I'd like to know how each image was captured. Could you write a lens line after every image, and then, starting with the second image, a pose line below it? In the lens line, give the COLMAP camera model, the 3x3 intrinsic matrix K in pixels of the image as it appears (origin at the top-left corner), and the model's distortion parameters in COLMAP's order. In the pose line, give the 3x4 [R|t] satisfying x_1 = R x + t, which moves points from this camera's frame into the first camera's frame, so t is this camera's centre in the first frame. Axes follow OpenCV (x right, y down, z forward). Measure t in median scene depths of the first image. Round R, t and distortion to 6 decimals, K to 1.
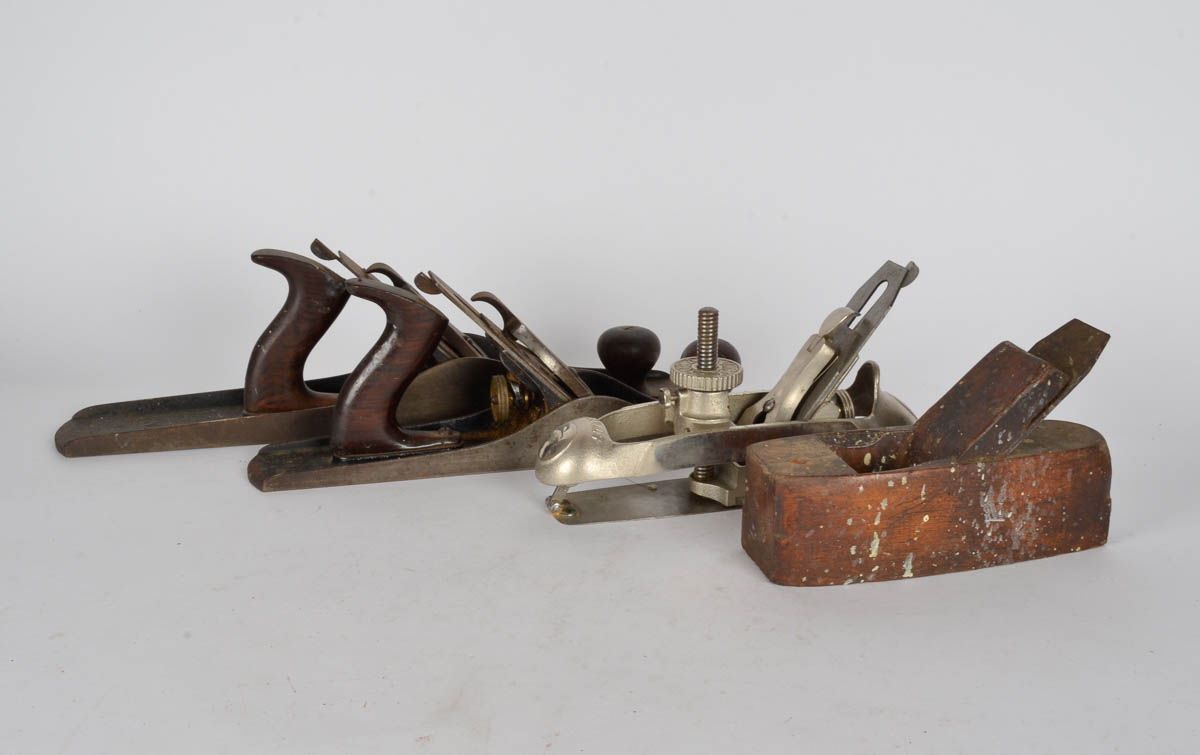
lens RADIAL K [[1615.2, 0, 600.8], [0, 1615.2, 400.0], [0, 0, 1]] dist [-0.052178, -0.032307]
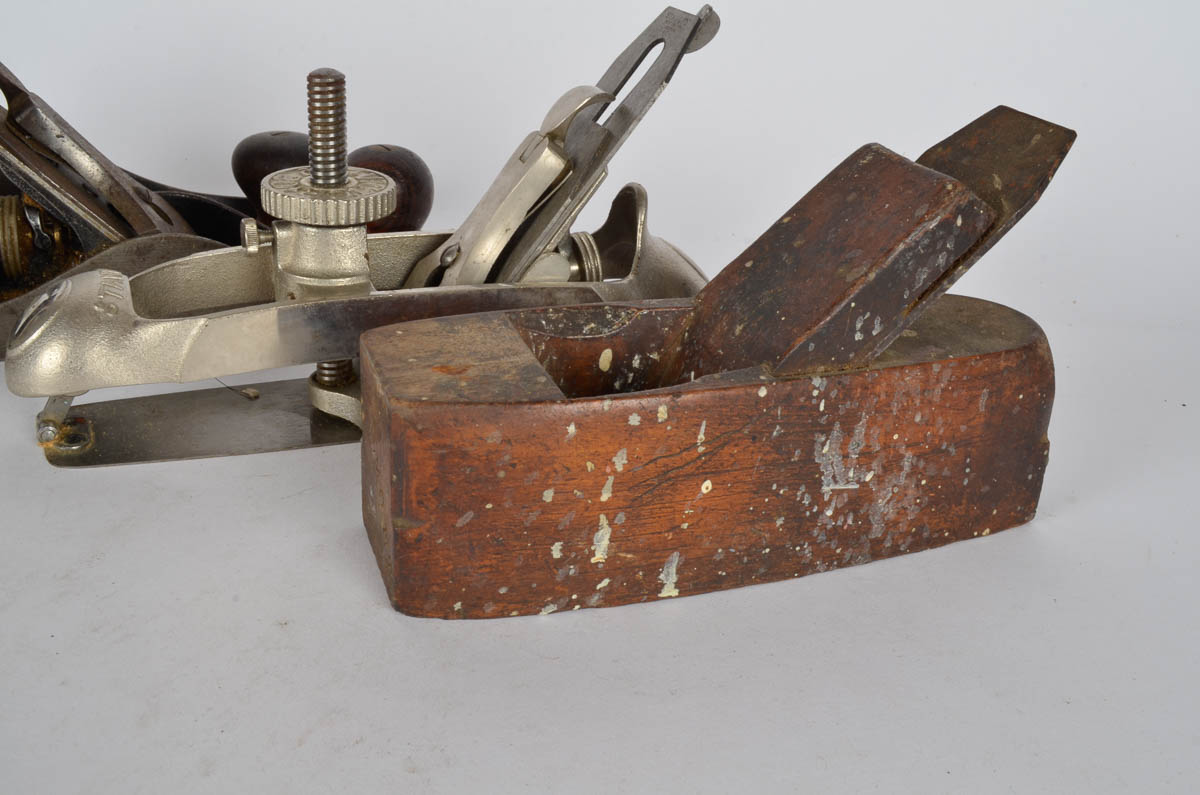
lens RADIAL K [[1335.8, 0, 600.0], [0, 1335.8, 397.5], [0, 0, 1]] dist [-0.058284, 0.005285]
pose [[0.996453, 0.016333, 0.082549, 0.122015], [-0.024581, 0.994693, 0.099908, 0.004936], [-0.080479, -0.101583, 0.991566, 0.540376]]
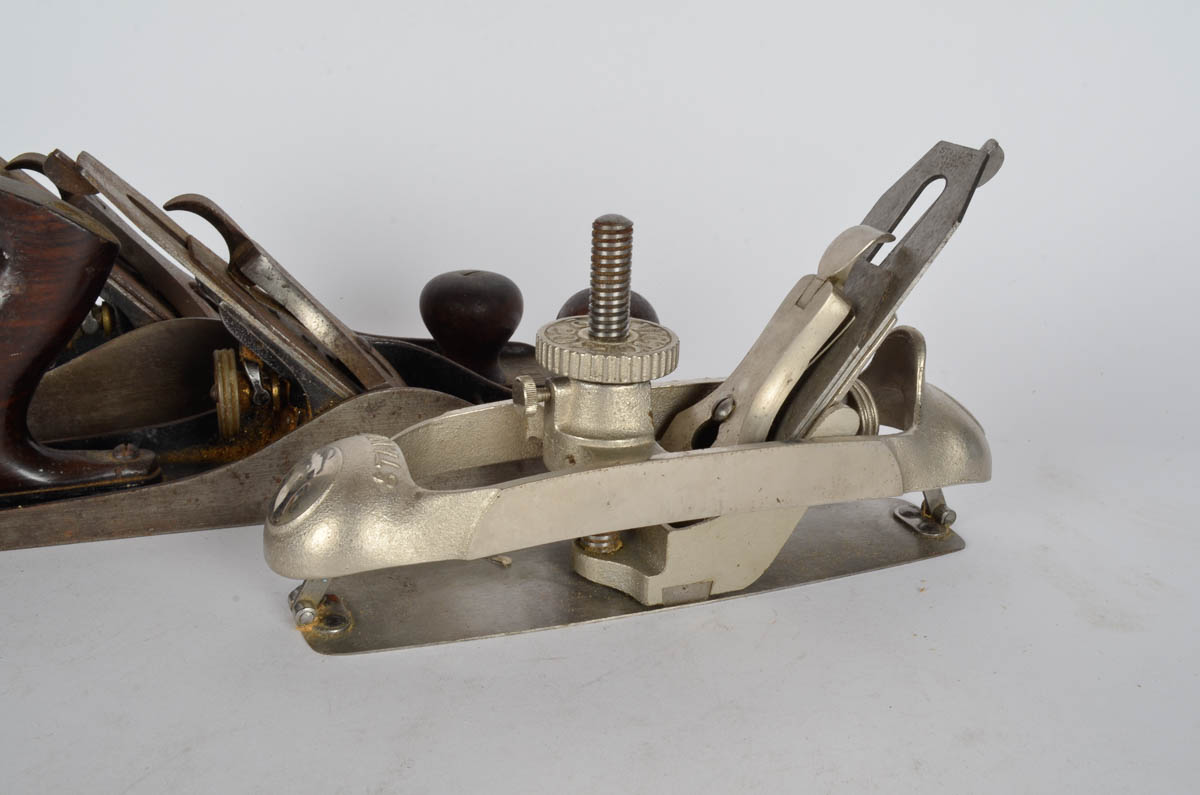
lens RADIAL K [[1335.8, 0, 600.0], [0, 1335.8, 397.5], [0, 0, 1]] dist [-0.058284, 0.005285]
pose [[0.996470, 0.002608, 0.083911, 0.028048], [-0.004327, 0.999785, 0.020302, -0.009374], [-0.083840, -0.020593, 0.996266, 0.584746]]
